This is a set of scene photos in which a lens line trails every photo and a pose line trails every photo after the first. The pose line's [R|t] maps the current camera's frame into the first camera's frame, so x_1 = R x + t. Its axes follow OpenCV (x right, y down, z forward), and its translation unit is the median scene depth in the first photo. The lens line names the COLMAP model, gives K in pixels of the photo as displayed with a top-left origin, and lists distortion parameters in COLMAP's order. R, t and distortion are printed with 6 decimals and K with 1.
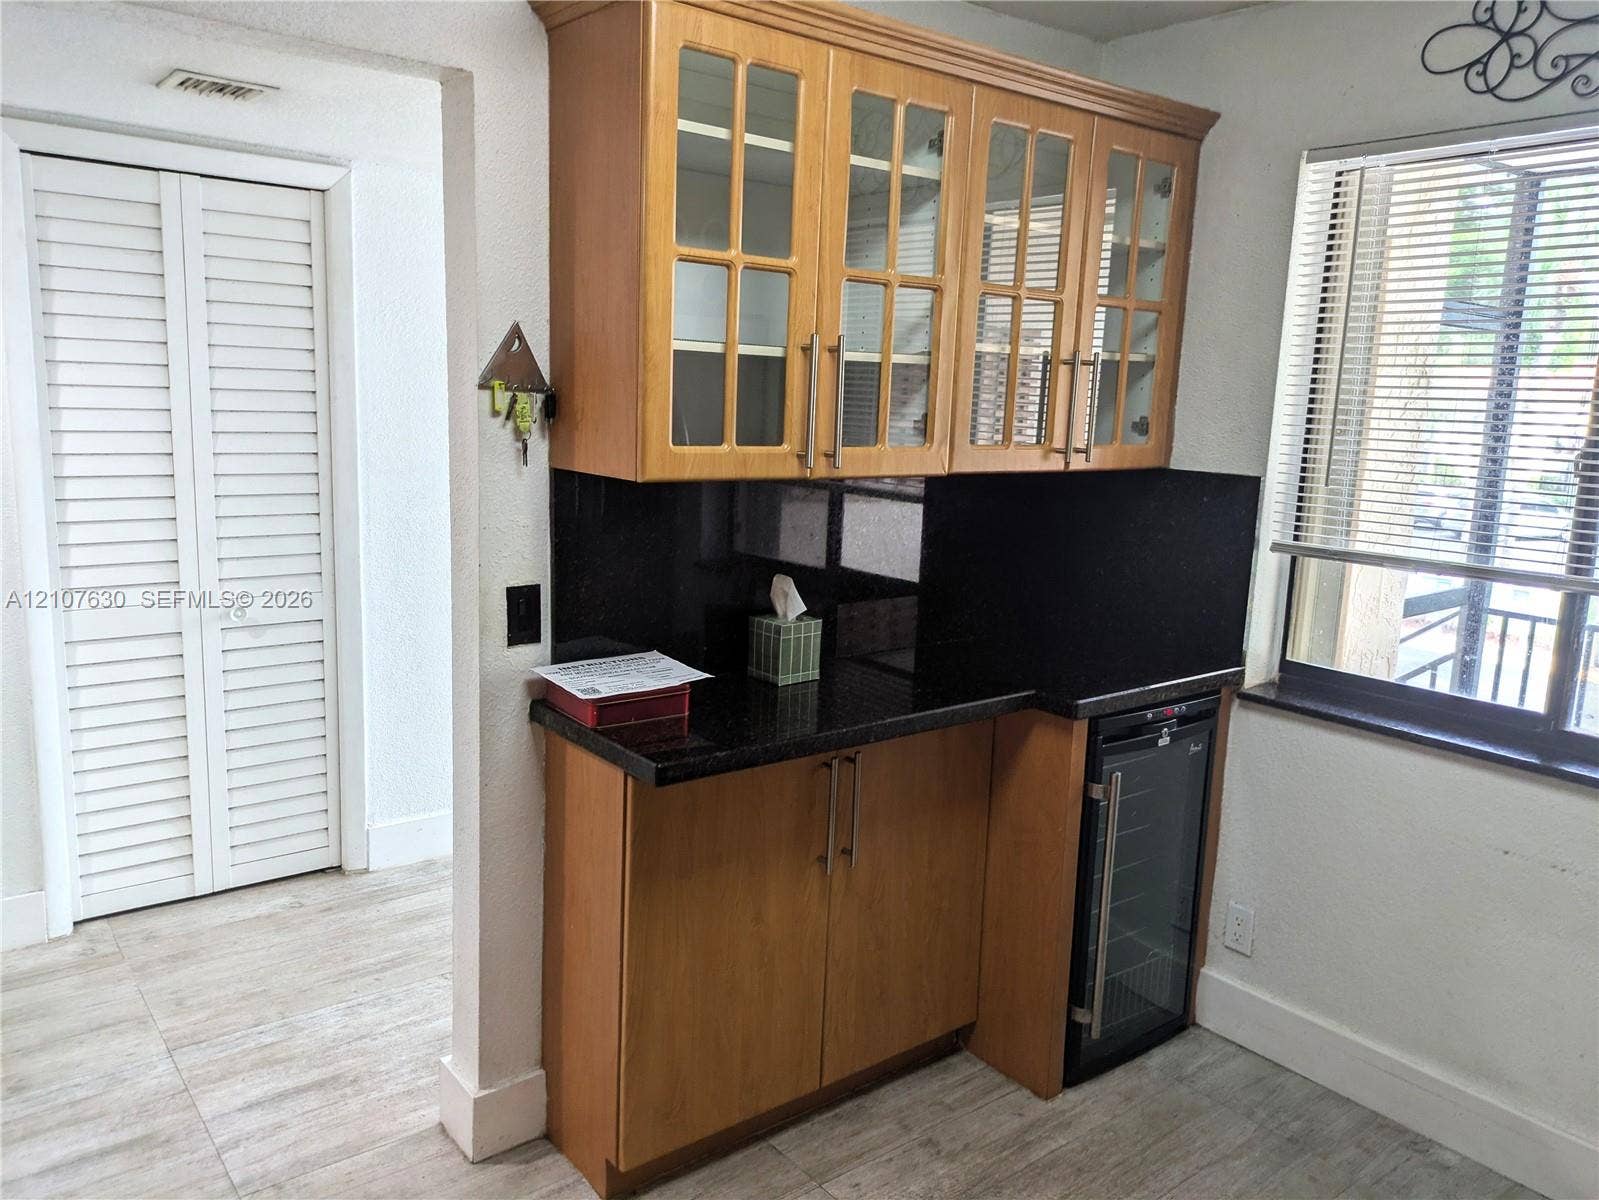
lens RADIAL K [[1208.2, 0, 802.3], [0, 1208.2, 609.7], [0, 0, 1]] dist [0.013435, -0.011325]
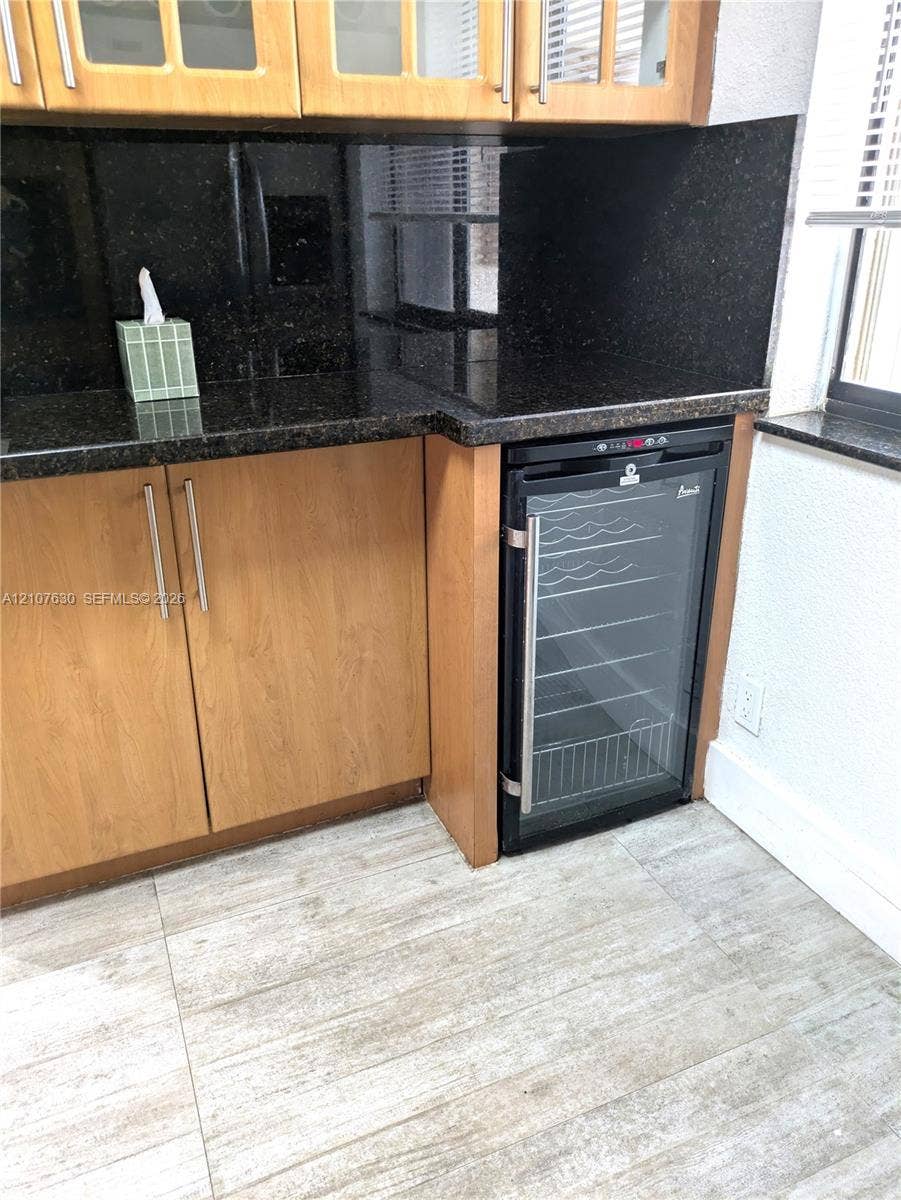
lens RADIAL K [[906.7, 0, 449.4], [0, 906.7, 589.7], [0, 0, 1]] dist [0.013435, -0.011325]
pose [[0.964987, 0.057840, -0.255842, 0.343956], [-0.000684, 0.975936, 0.218056, 0.048831], [0.262297, -0.210246, 0.941805, 0.389148]]
